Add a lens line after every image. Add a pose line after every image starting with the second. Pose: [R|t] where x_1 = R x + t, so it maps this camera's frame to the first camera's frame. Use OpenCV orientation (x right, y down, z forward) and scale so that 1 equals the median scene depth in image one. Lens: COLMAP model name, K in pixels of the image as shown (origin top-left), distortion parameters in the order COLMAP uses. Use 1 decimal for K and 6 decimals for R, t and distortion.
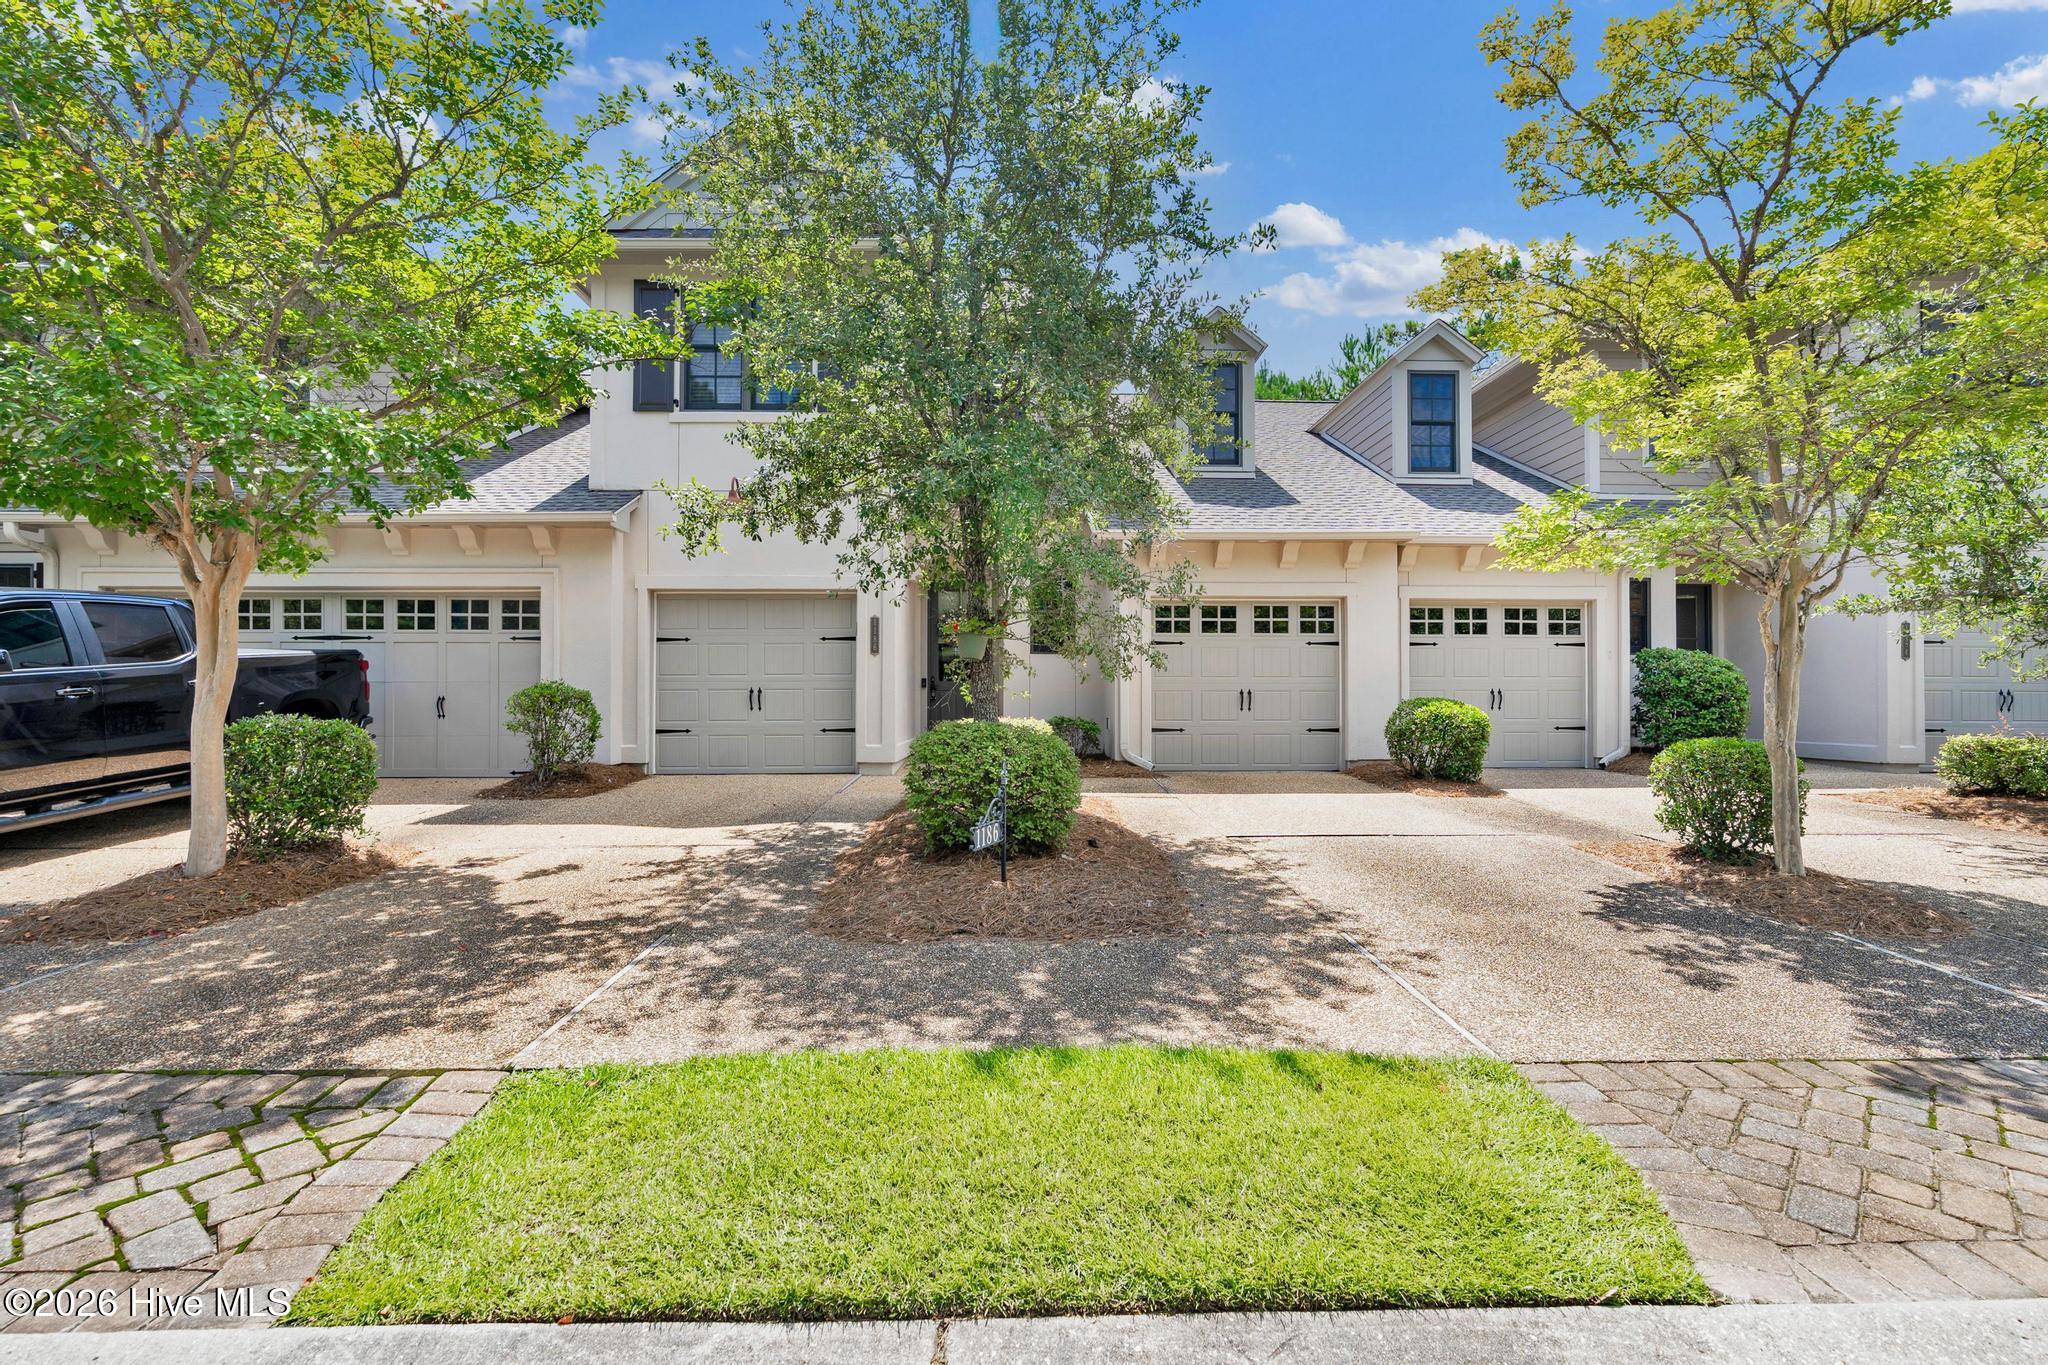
lens RADIAL K [[955.7, 0, 1037.7], [0, 955.7, 683.4], [0, 0, 1]] dist [-0.005089, 0.001872]
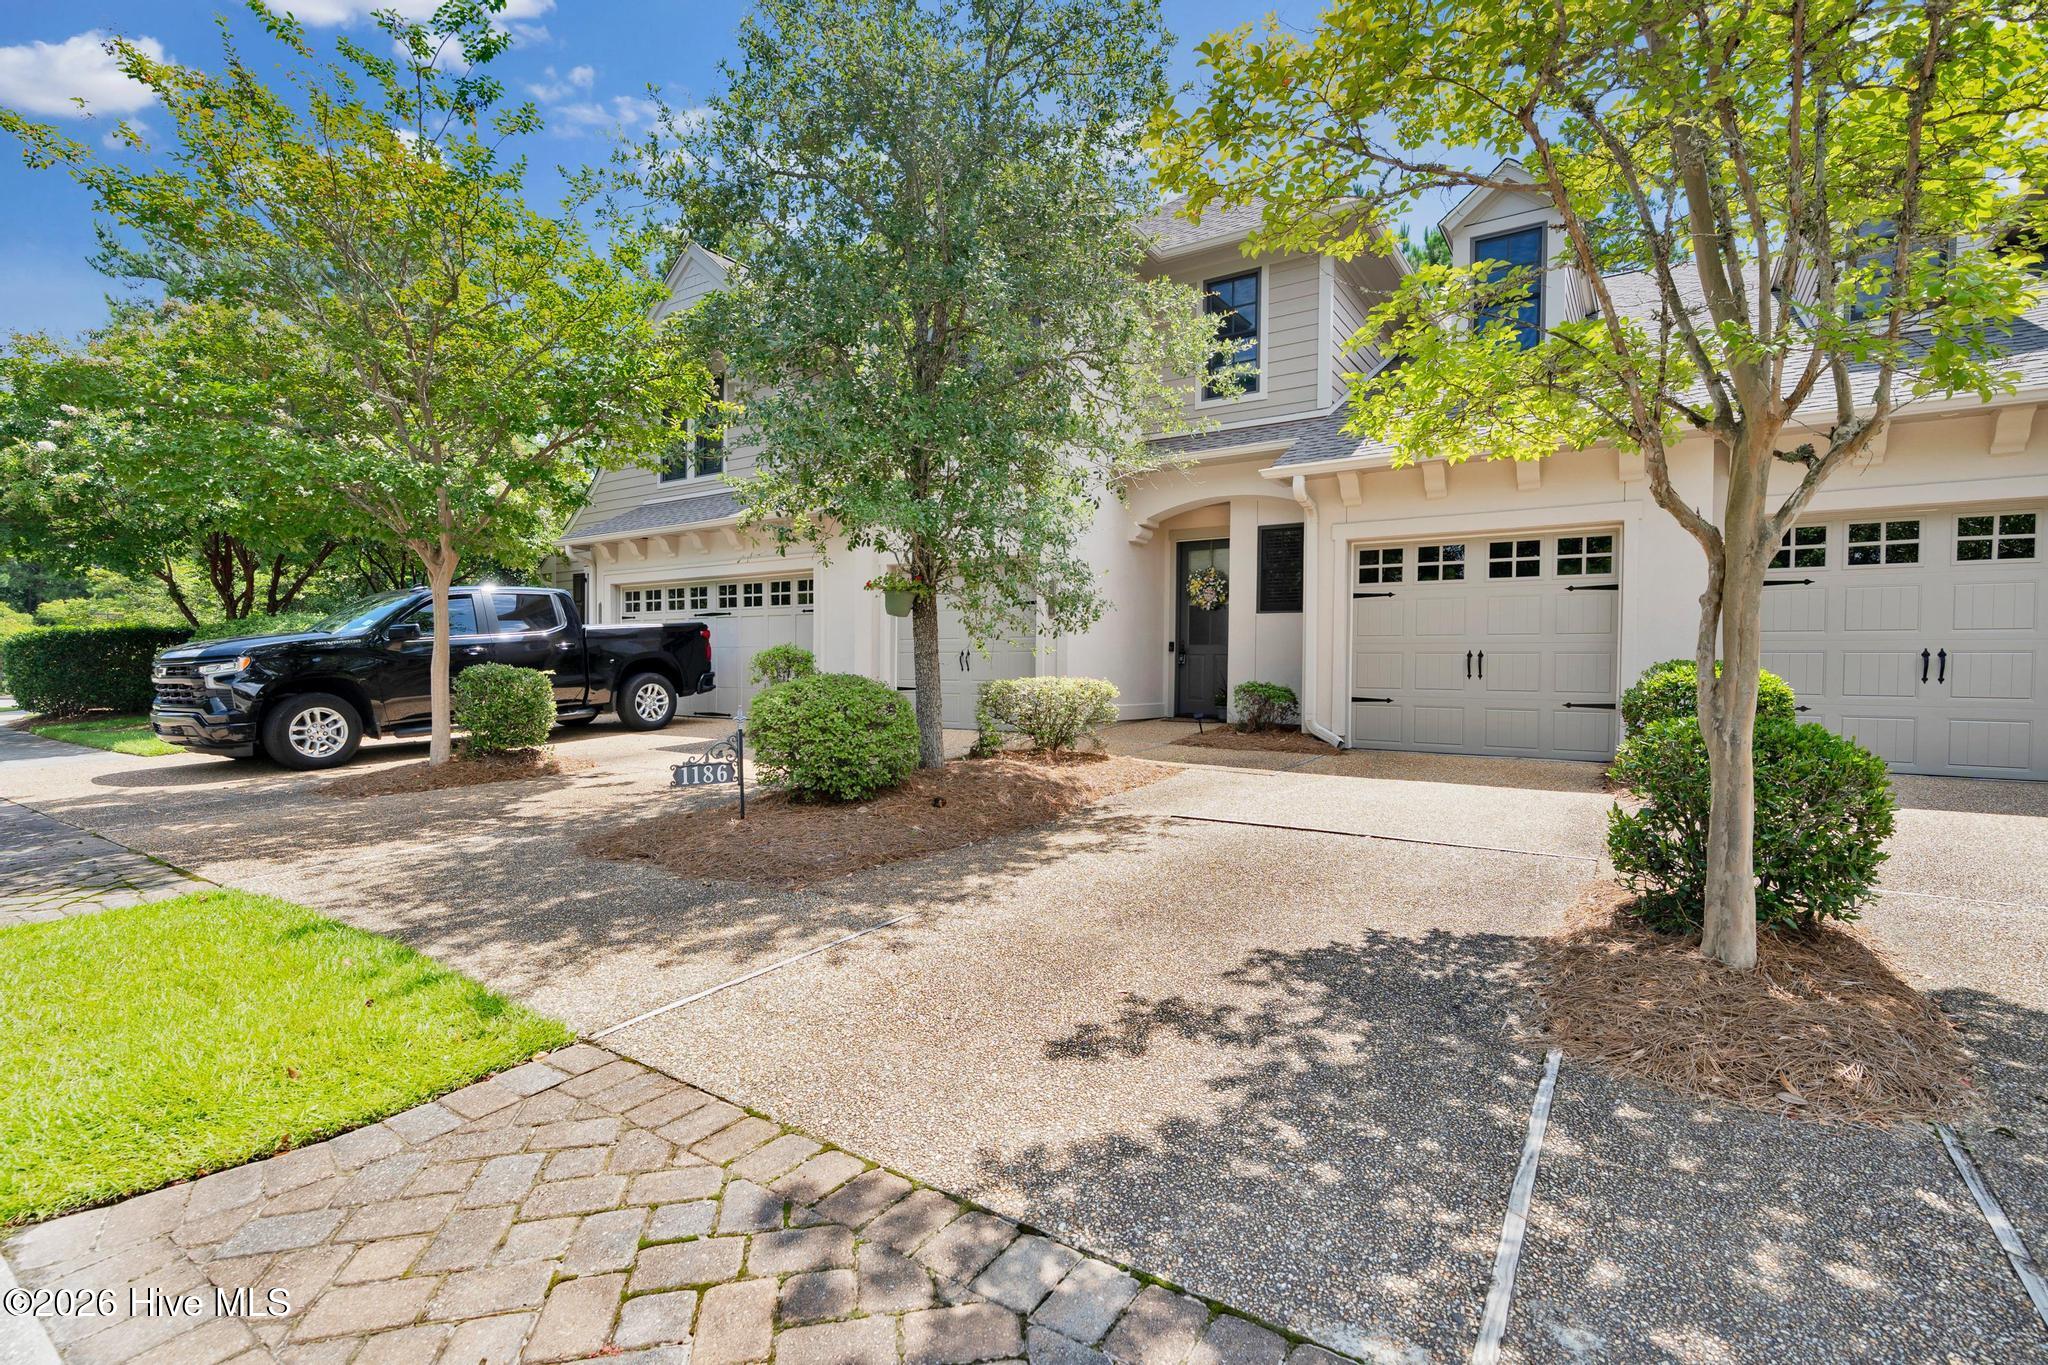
lens RADIAL K [[955.7, 0, 1032.2], [0, 955.7, 672.1], [0, 0, 1]] dist [-0.005089, 0.001872]
pose [[0.803358, 0.008780, -0.595432, 1.166397], [-0.000352, 0.999898, 0.014270, 0.037658], [0.595497, -0.011254, 0.803279, 0.467844]]
